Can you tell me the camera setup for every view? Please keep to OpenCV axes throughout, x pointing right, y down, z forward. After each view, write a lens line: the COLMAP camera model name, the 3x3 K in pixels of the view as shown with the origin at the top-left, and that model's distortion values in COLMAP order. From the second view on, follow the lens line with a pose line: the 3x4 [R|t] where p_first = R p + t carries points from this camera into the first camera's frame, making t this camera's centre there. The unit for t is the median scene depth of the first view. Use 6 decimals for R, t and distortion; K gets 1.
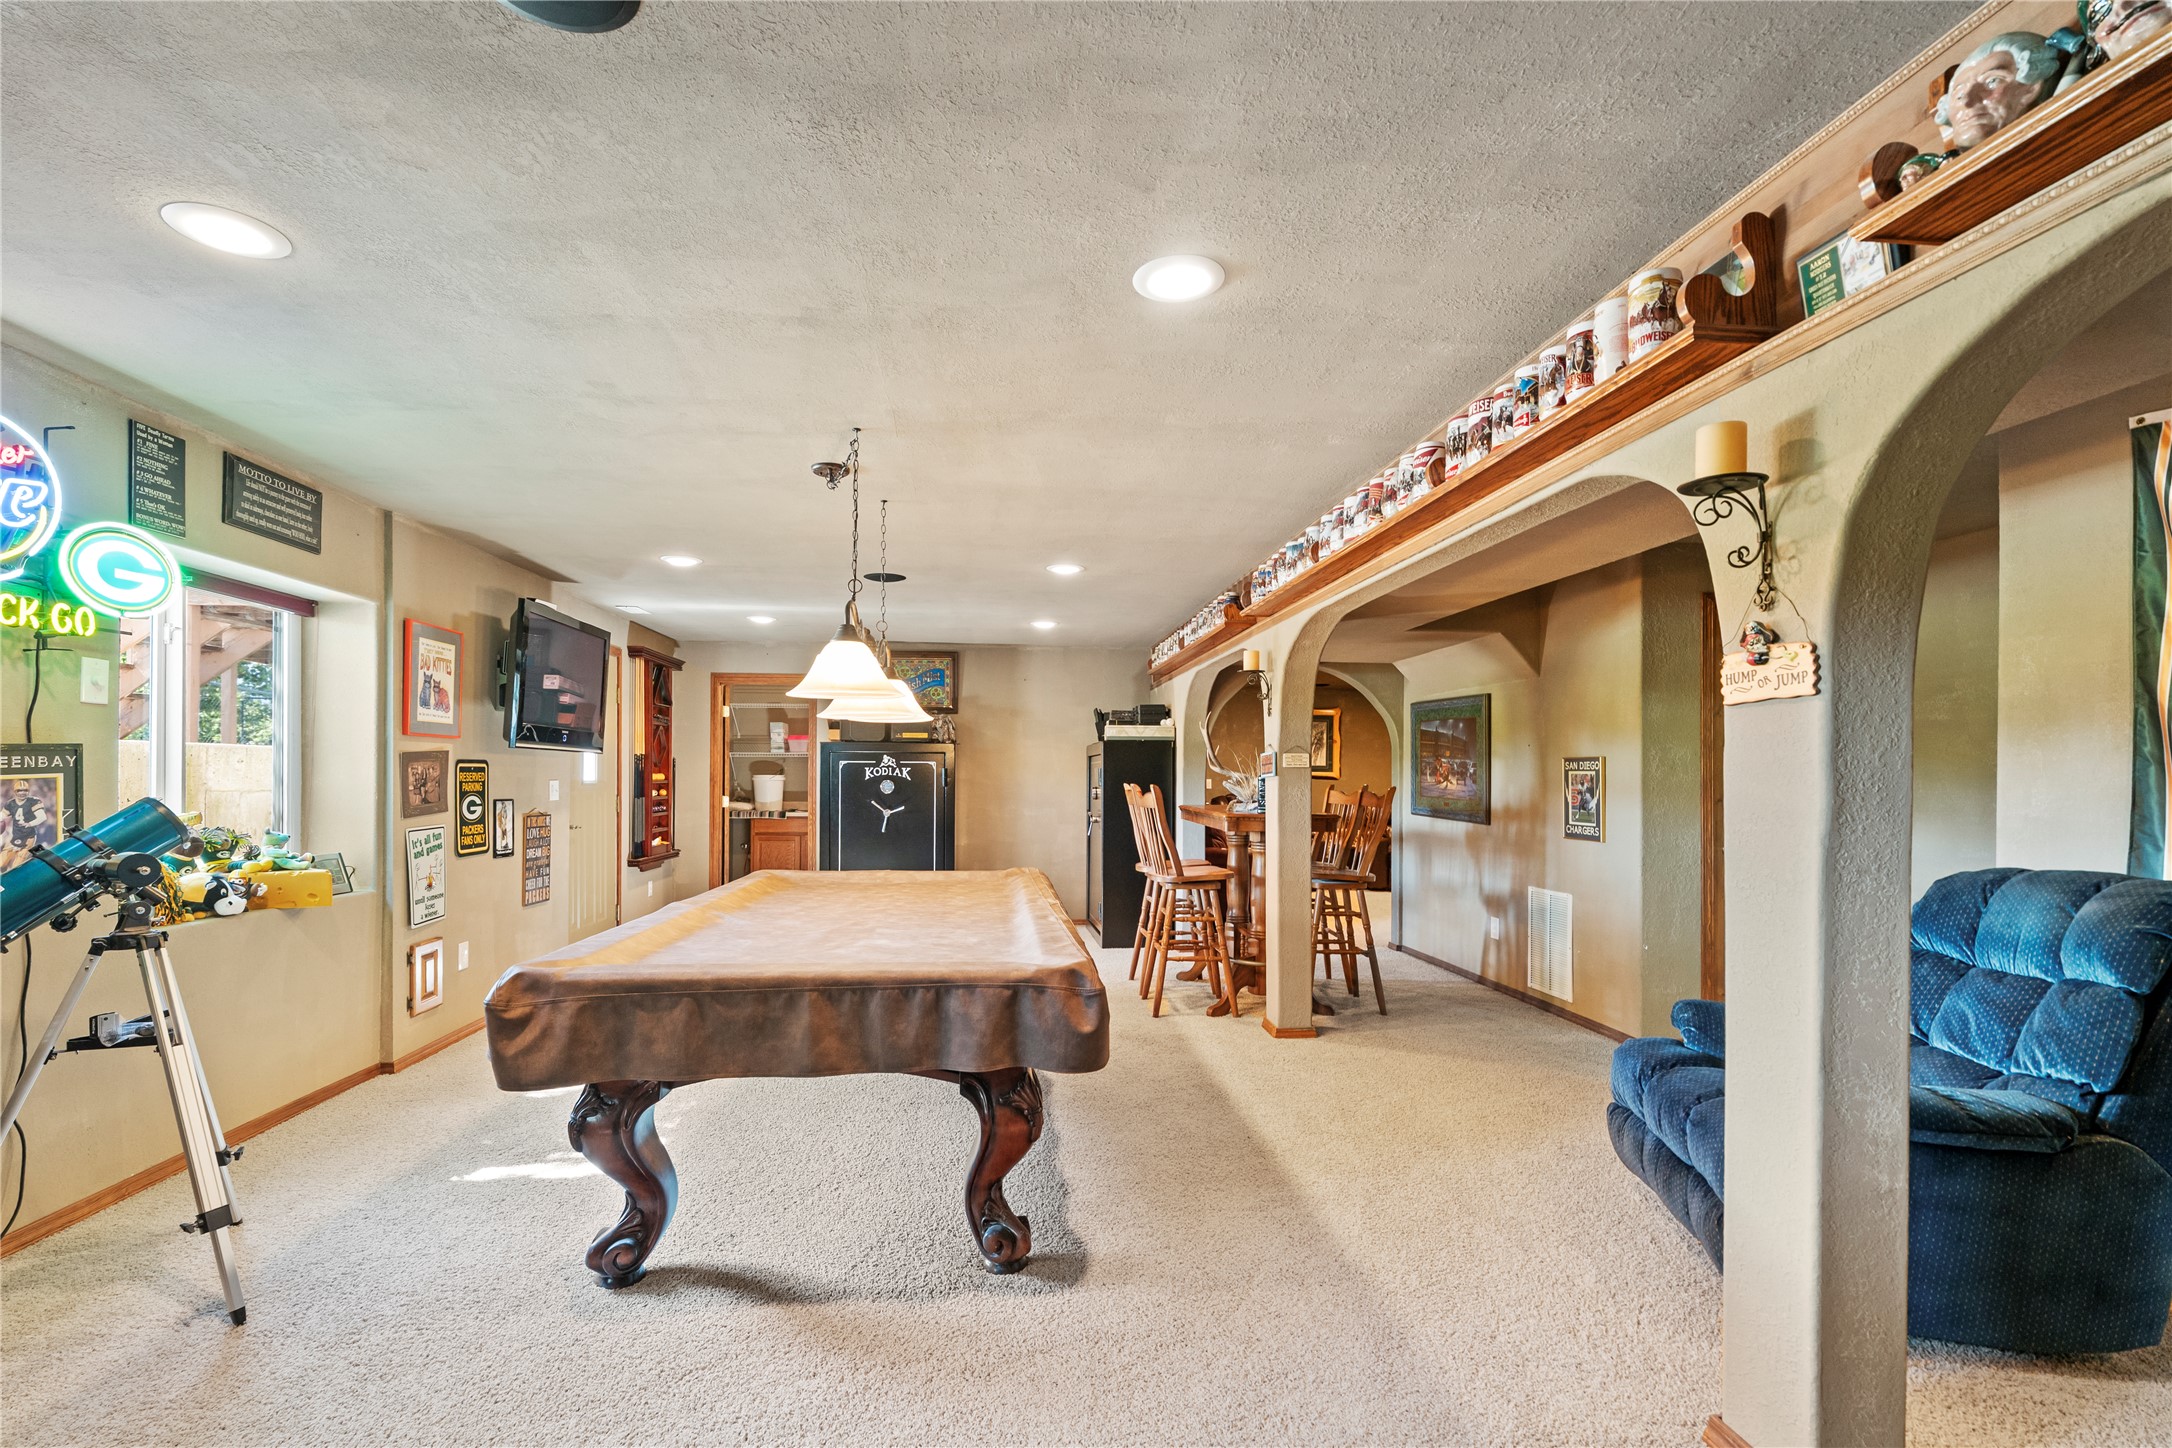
lens RADIAL K [[1008.6, 0, 1100.1], [0, 1008.6, 776.9], [0, 0, 1]] dist [-0.001950, -0.000458]
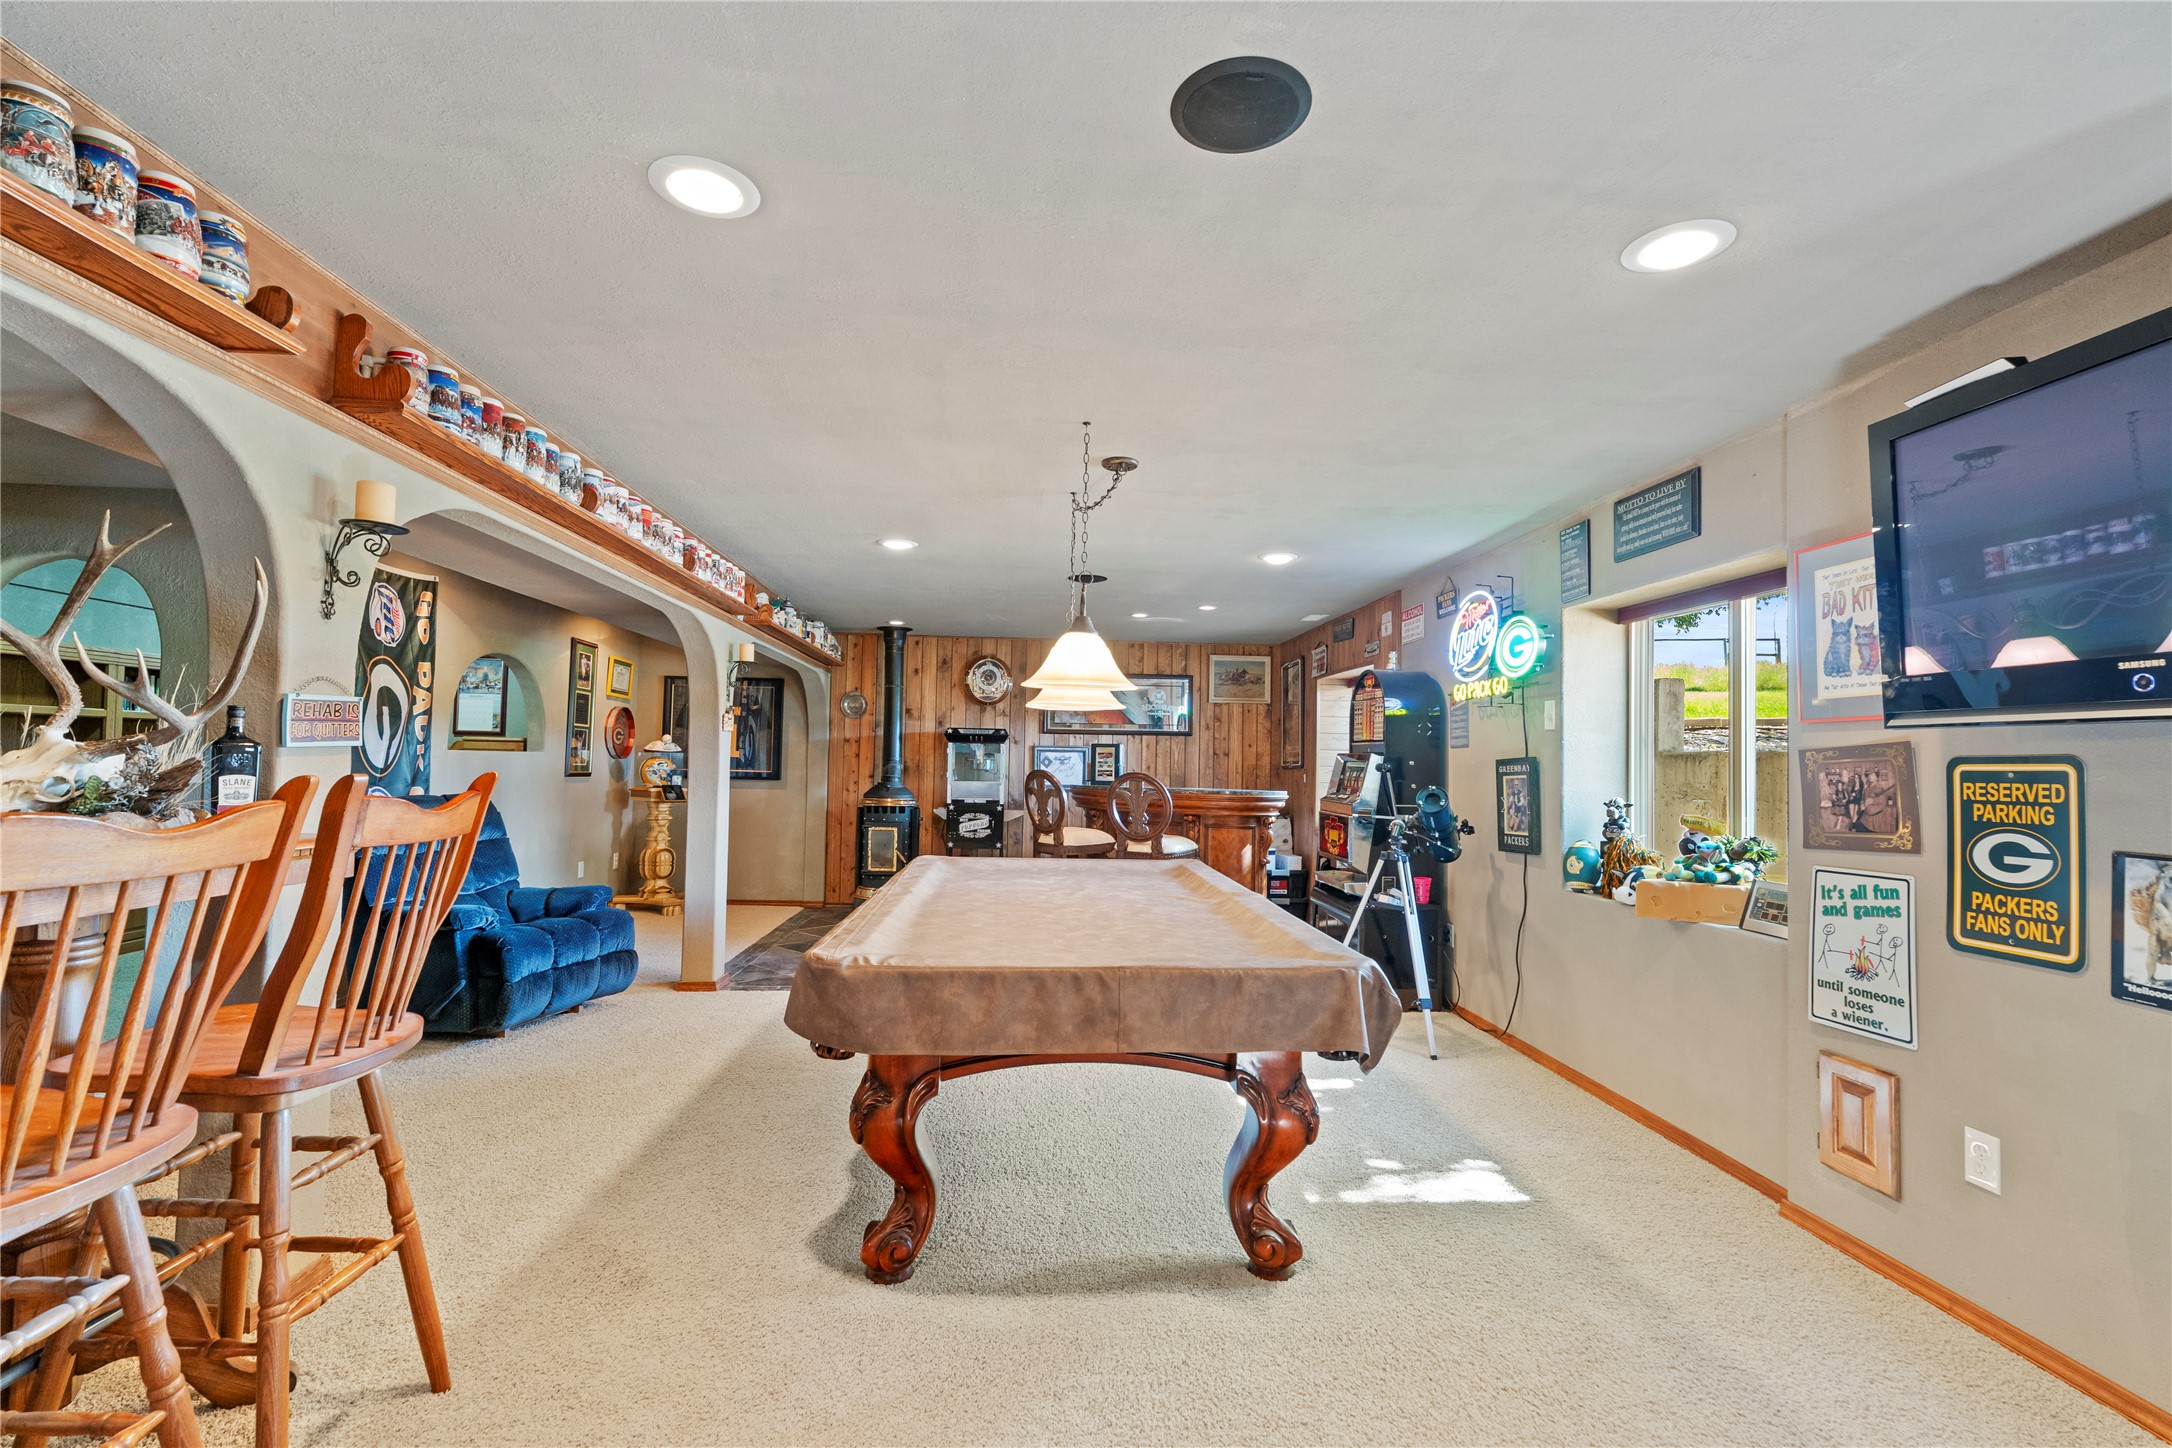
lens RADIAL K [[960.8, 0, 1095.2], [0, 960.8, 733.3], [0, 0, 1]] dist [-0.001698, -0.000385]
pose [[-0.999083, -0.022985, 0.036127, -0.234943], [-0.024129, 0.999211, -0.031557, -0.003559], [-0.035373, -0.032400, -0.998849, 1.615060]]
